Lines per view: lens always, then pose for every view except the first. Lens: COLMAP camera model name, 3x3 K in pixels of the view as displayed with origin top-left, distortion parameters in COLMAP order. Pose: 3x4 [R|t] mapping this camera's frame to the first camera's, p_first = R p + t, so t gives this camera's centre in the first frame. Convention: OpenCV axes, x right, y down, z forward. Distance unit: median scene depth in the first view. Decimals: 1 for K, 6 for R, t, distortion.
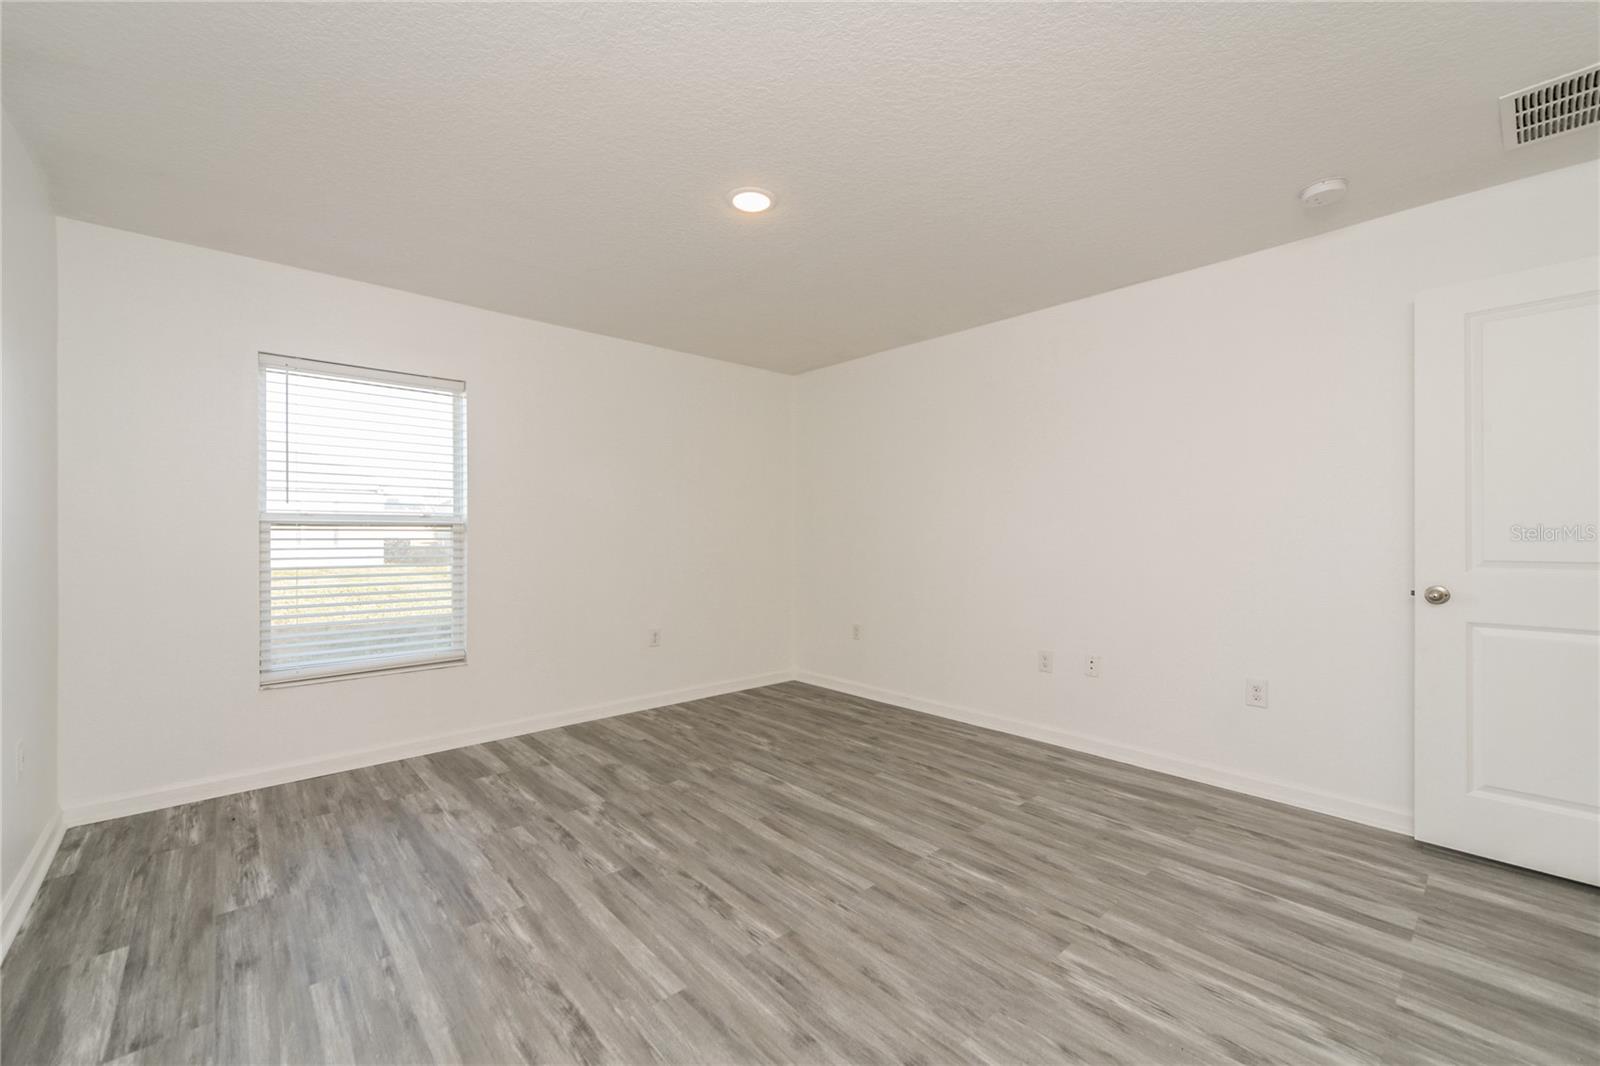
lens RADIAL K [[648.0, 0, 797.5], [0, 648.0, 523.4], [0, 0, 1]] dist [-0.000545, 0.000764]
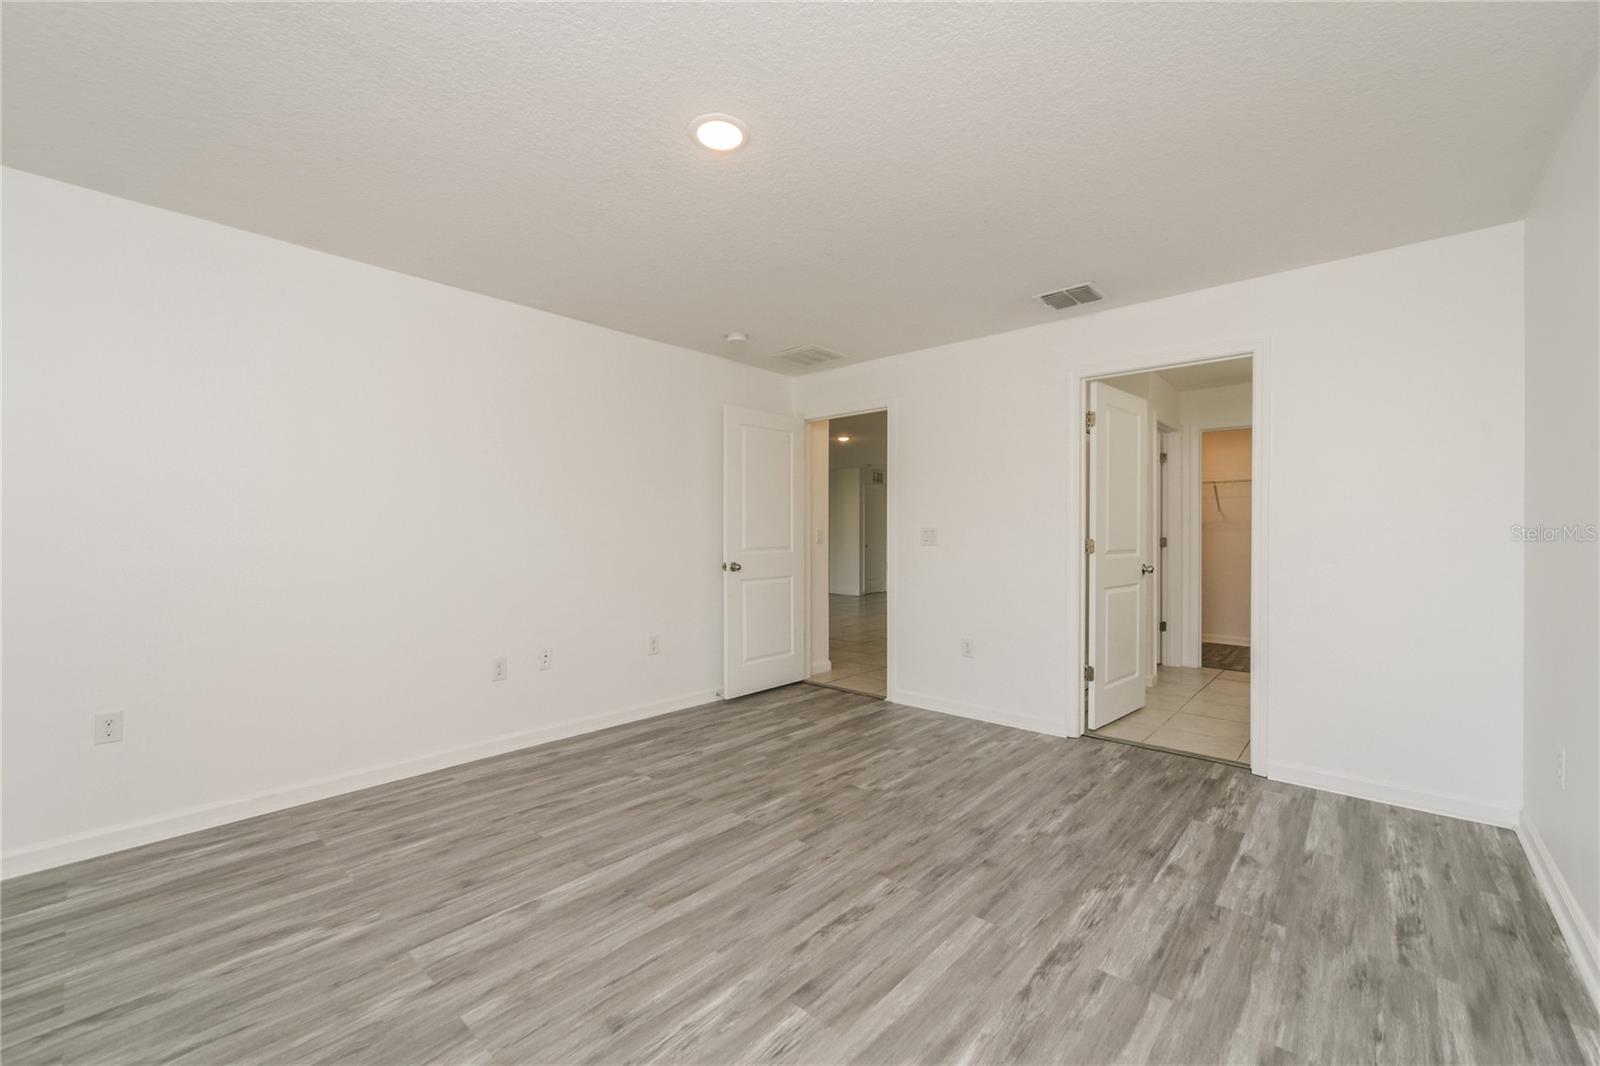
lens RADIAL K [[648.0, 0, 798.4], [0, 648.0, 537.6], [0, 0, 1]] dist [-0.000545, 0.000764]
pose [[-0.110416, -0.004408, 0.993876, -0.841360], [-0.016730, 0.999857, 0.002576, 0.015676], [-0.993745, -0.016343, -0.110473, 0.935218]]
